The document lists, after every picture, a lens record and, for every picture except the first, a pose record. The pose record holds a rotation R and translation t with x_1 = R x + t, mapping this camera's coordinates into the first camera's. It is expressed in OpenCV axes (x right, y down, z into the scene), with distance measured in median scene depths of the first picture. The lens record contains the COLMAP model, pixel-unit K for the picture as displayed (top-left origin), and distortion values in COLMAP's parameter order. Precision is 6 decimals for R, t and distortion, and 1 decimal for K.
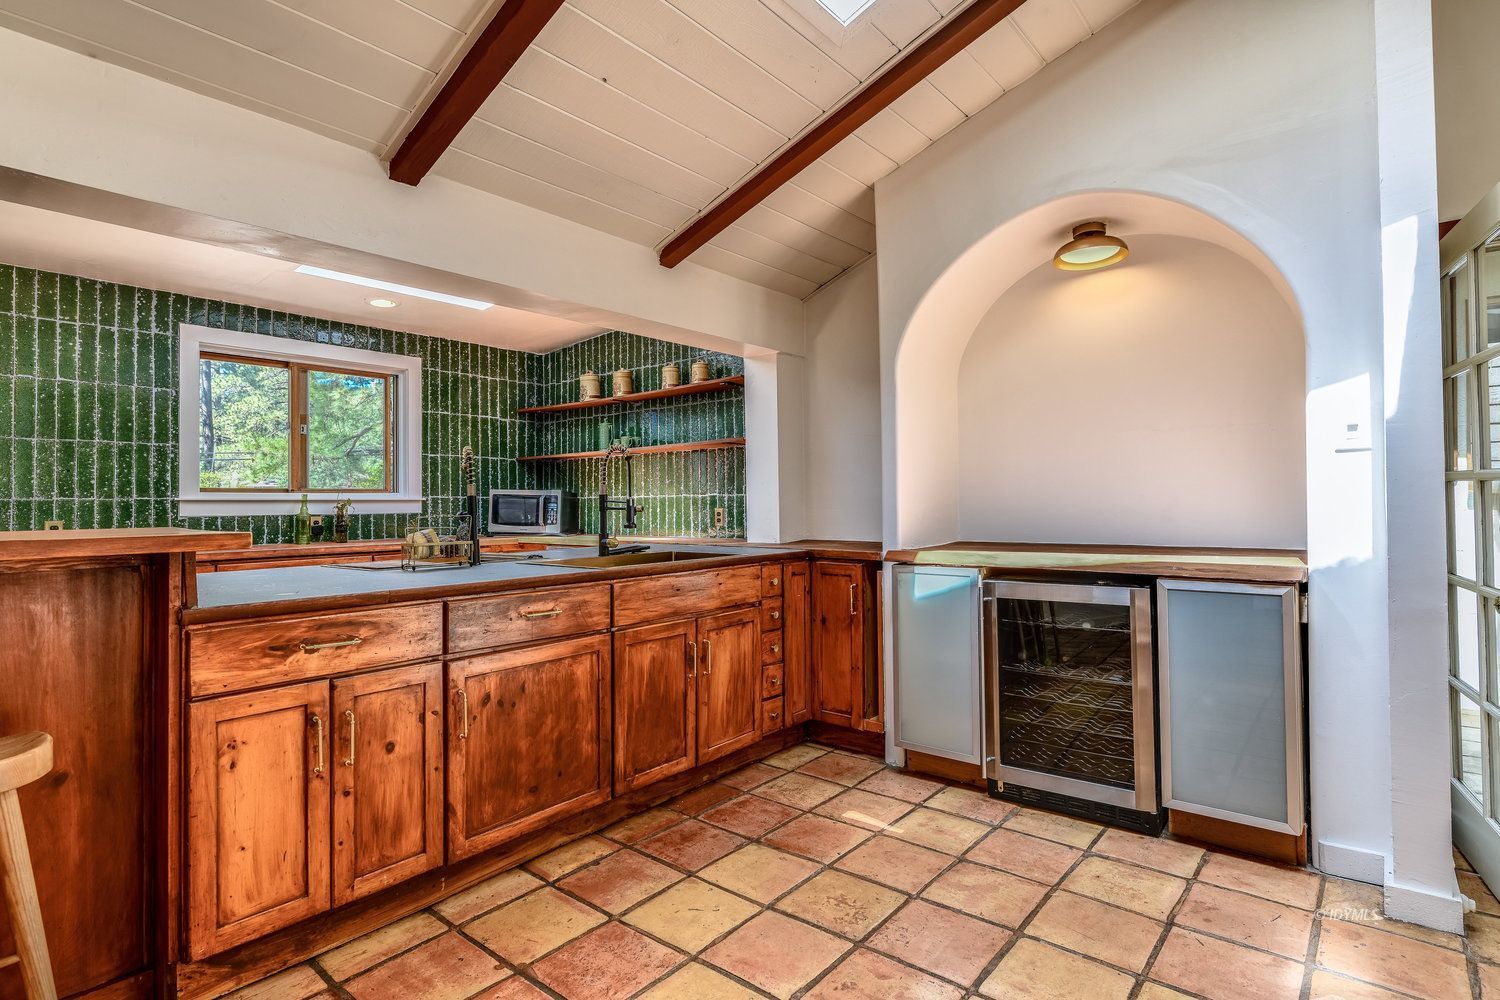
lens RADIAL K [[748.8, 0, 756.1], [0, 748.8, 489.9], [0, 0, 1]] dist [-0.000915, -0.000058]
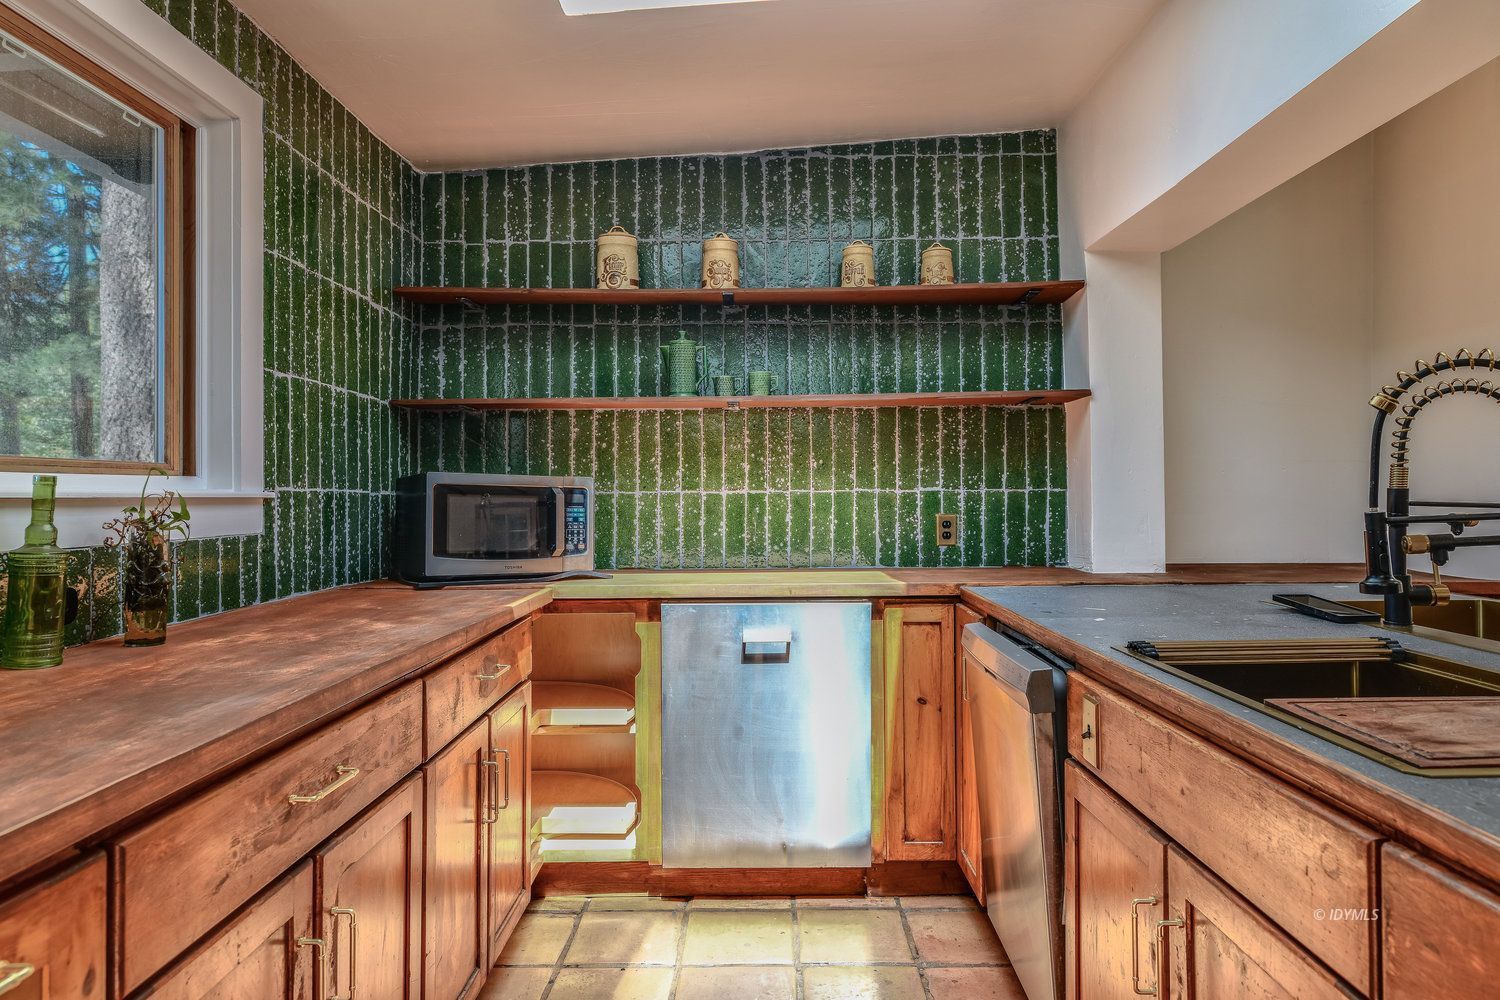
lens RADIAL K [[892.1, 0, 751.9], [0, 892.1, 492.7], [0, 0, 1]] dist [0.001367, 0.000332]
pose [[0.773808, 0.005657, 0.633394, -0.530874], [-0.012754, 0.999897, 0.006652, 0.005330], [-0.633291, -0.013226, 0.773801, 0.519628]]
